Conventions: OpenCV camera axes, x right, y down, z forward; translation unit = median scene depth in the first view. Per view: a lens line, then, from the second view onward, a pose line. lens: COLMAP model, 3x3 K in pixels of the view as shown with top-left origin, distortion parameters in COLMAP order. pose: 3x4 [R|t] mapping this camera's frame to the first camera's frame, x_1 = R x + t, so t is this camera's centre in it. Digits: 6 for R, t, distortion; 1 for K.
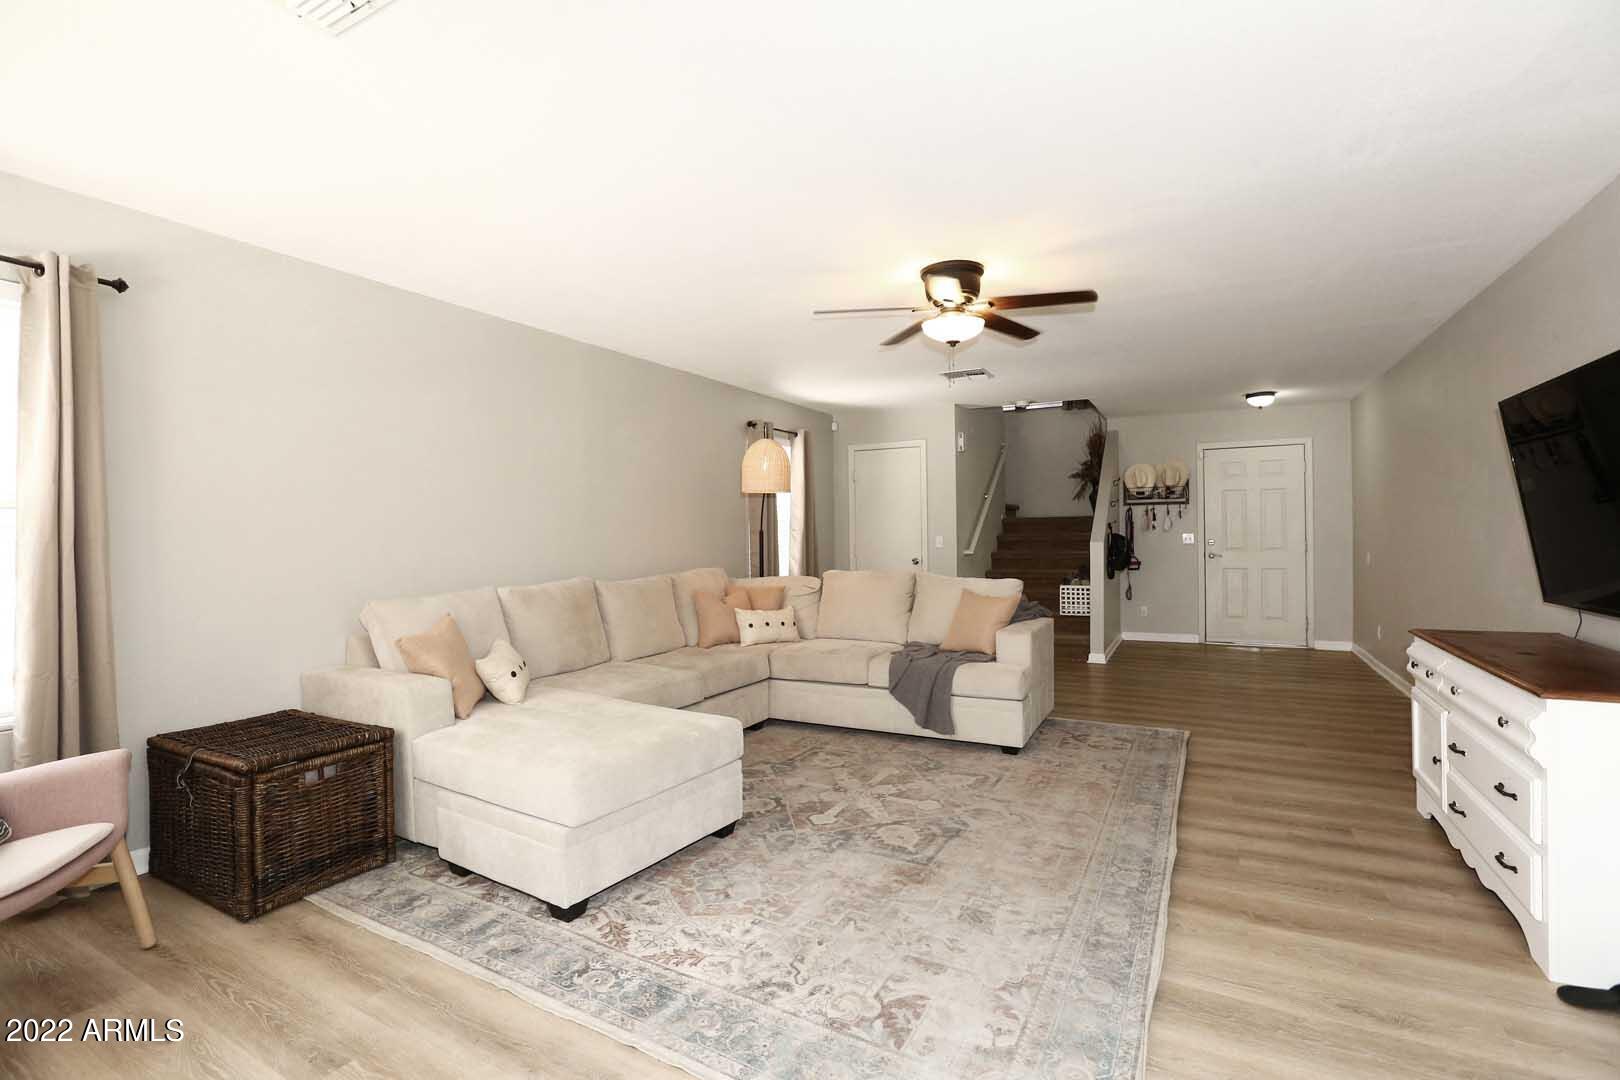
lens RADIAL K [[729.6, 0, 803.0], [0, 729.6, 540.6], [0, 0, 1]] dist [-0.000754, -0.000012]
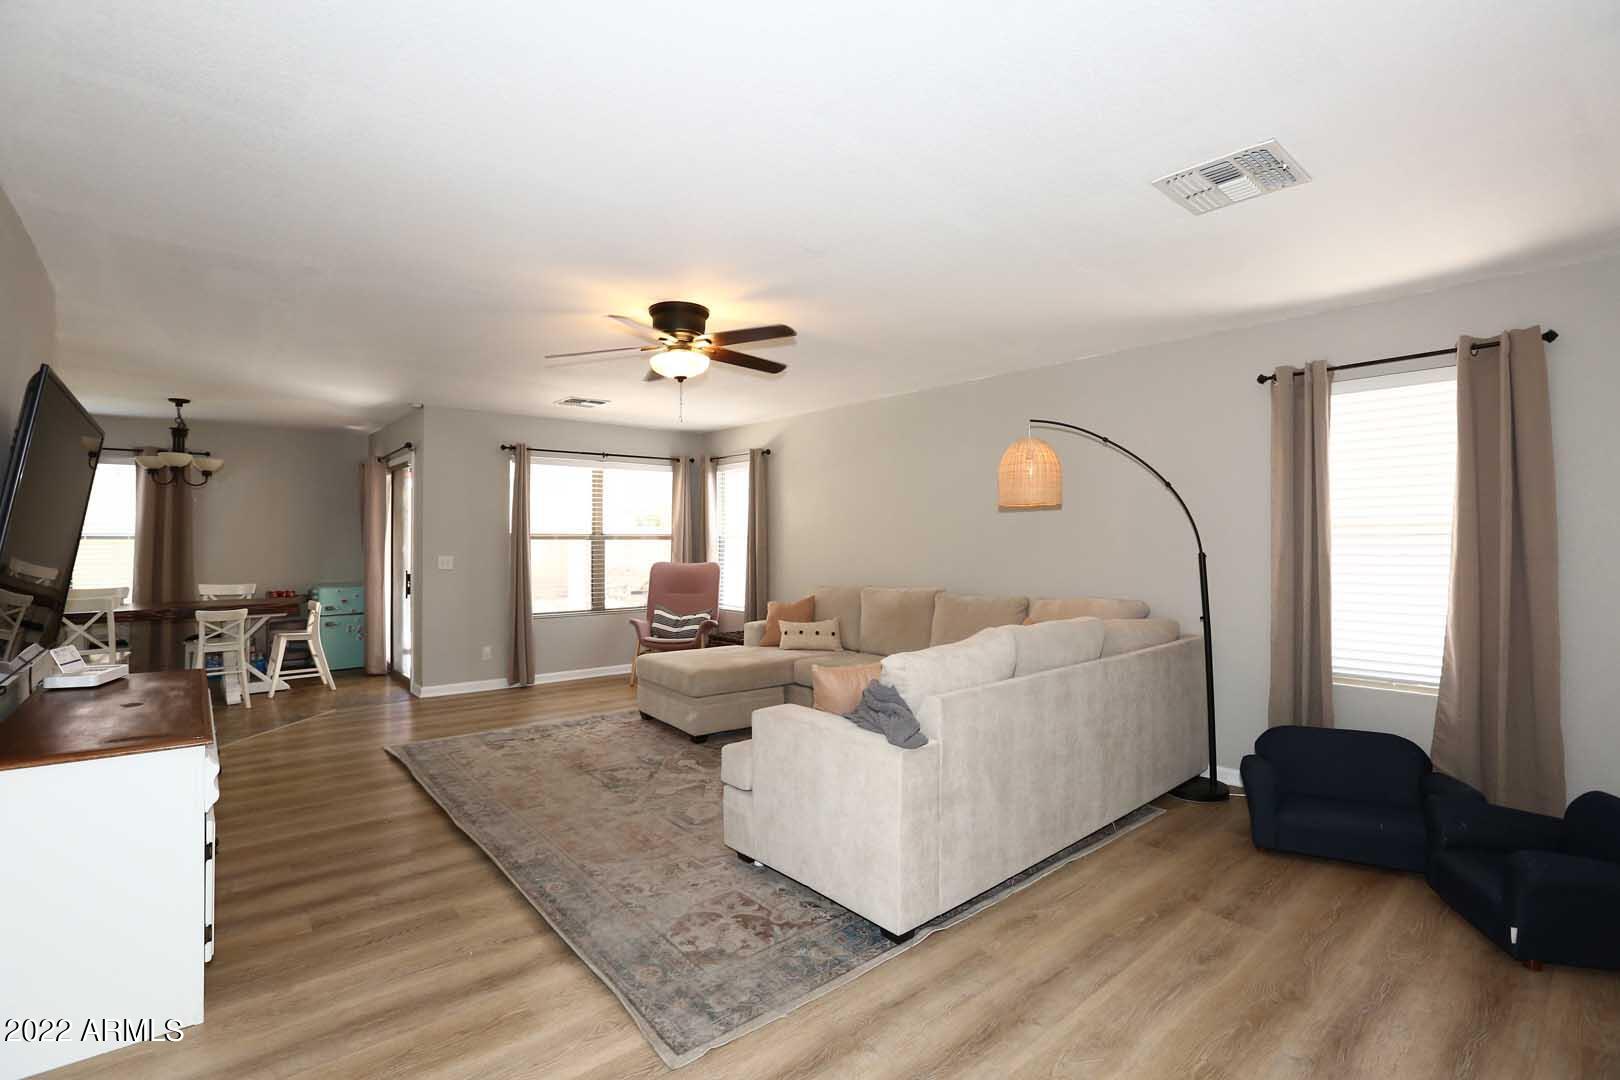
lens RADIAL K [[729.6, 0, 803.0], [0, 729.6, 540.6], [0, 0, 1]] dist [-0.000754, -0.000012]
pose [[-0.363108, 0.004249, -0.931737, 1.320775], [0.004957, 0.999984, 0.002628, -0.045215], [0.931734, -0.003665, -0.363123, 1.826721]]
